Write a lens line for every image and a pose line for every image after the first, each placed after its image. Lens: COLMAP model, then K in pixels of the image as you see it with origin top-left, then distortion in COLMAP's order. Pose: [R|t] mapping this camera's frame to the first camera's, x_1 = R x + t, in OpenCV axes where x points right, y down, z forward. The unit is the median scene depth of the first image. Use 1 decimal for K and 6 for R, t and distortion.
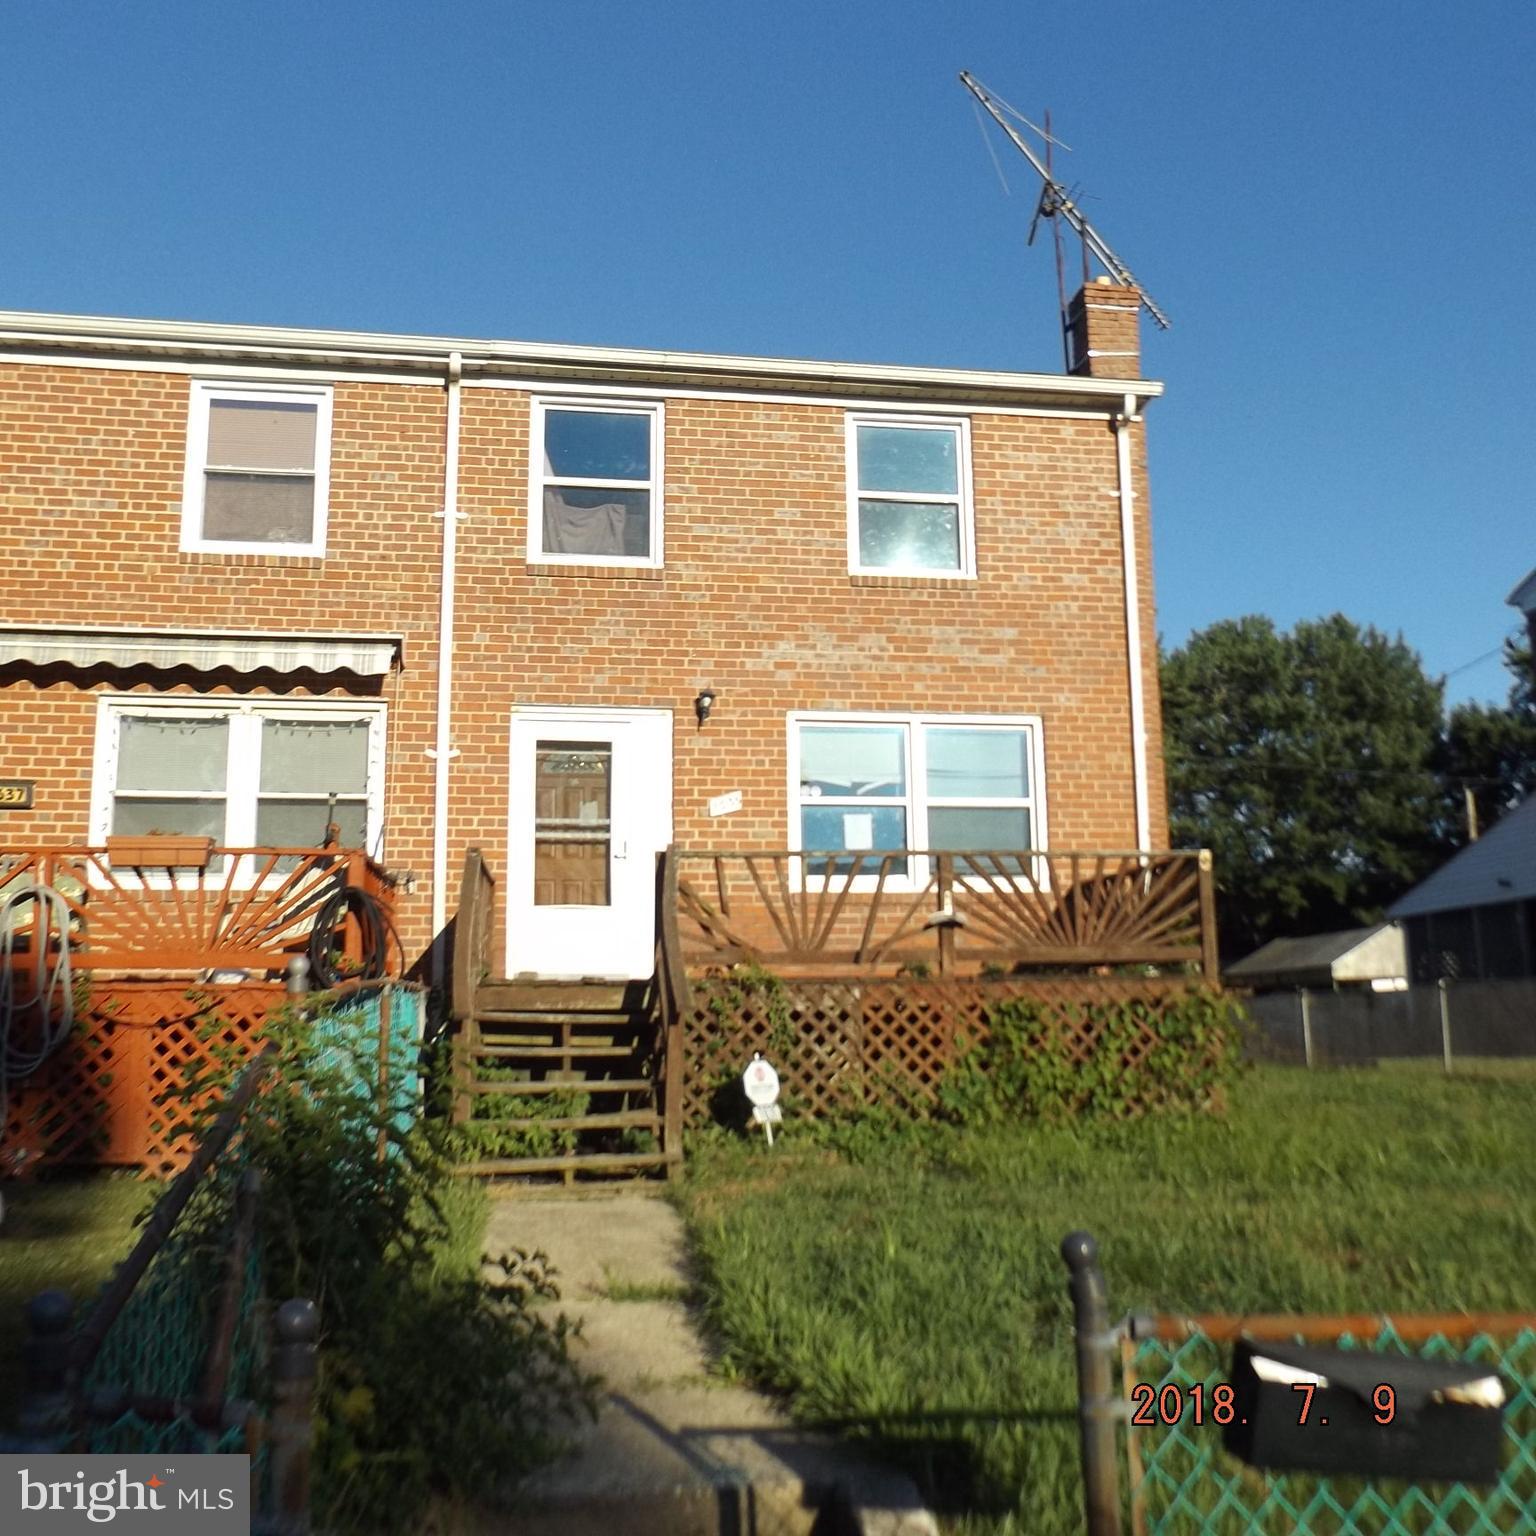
lens RADIAL K [[1546.7, 0, 768.0], [0, 1546.7, 768.0], [0, 0, 1]] dist [-0.000394, -0.013018]
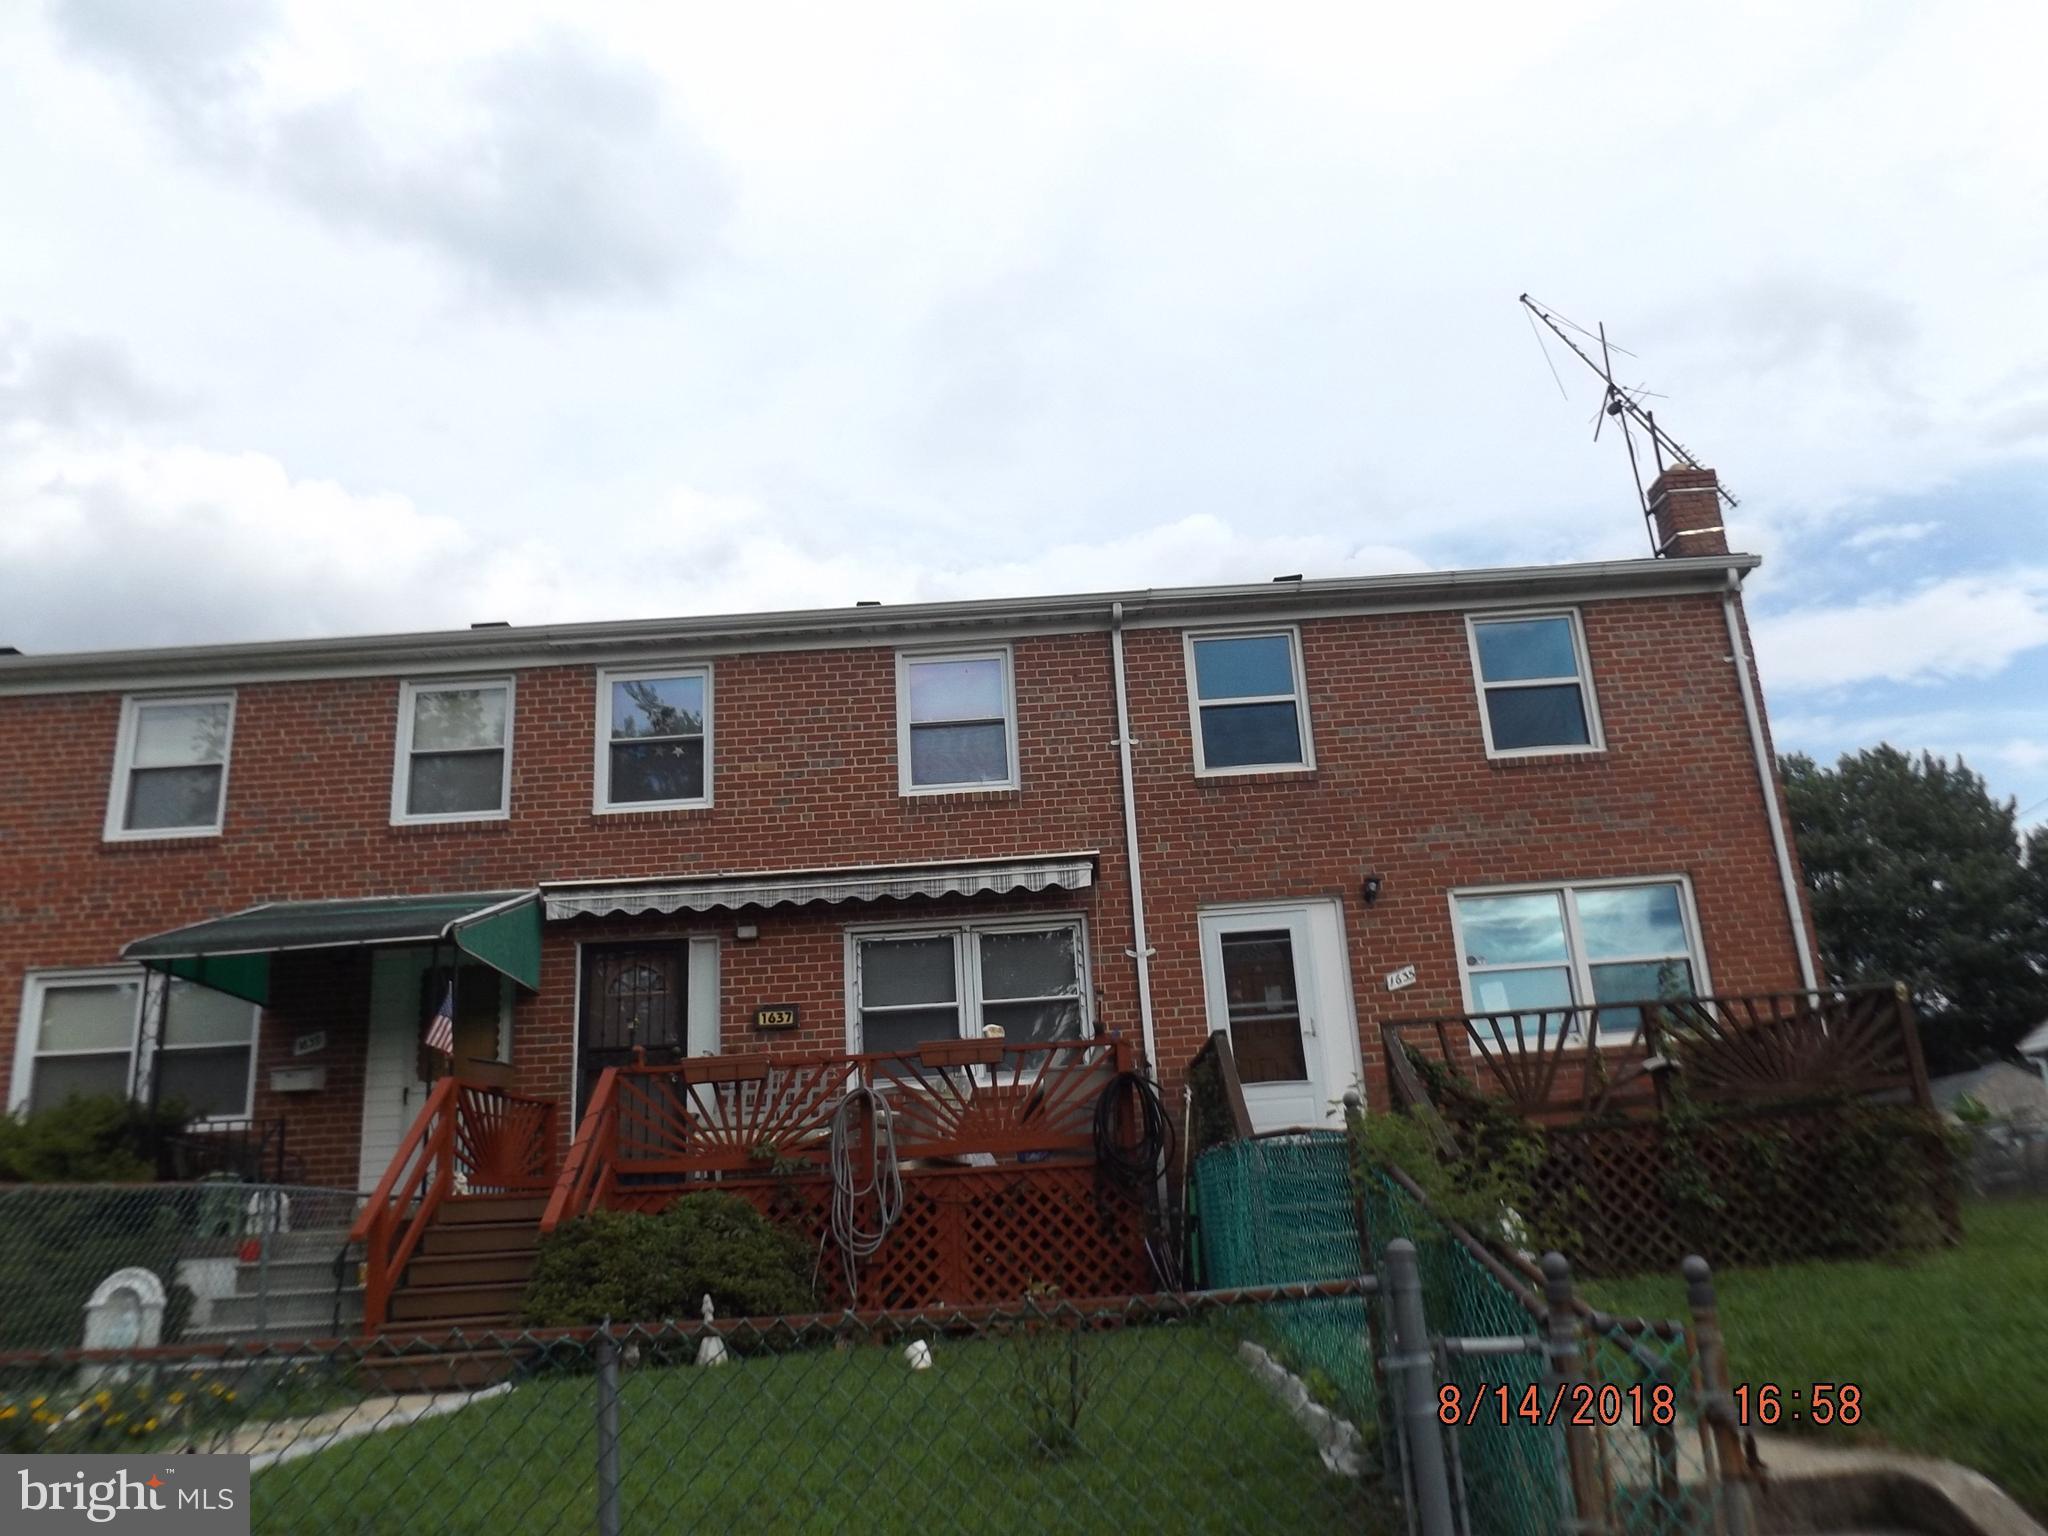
lens RADIAL K [[1539.5, 0, 1028.5], [0, 1539.5, 780.2], [0, 0, 1]] dist [0.011095, -0.036558]
pose [[0.984834, -0.097276, -0.143664, -0.114482], [0.079429, 0.988955, -0.125133, 0.000163], [0.154250, 0.111824, 0.981683, -0.118799]]
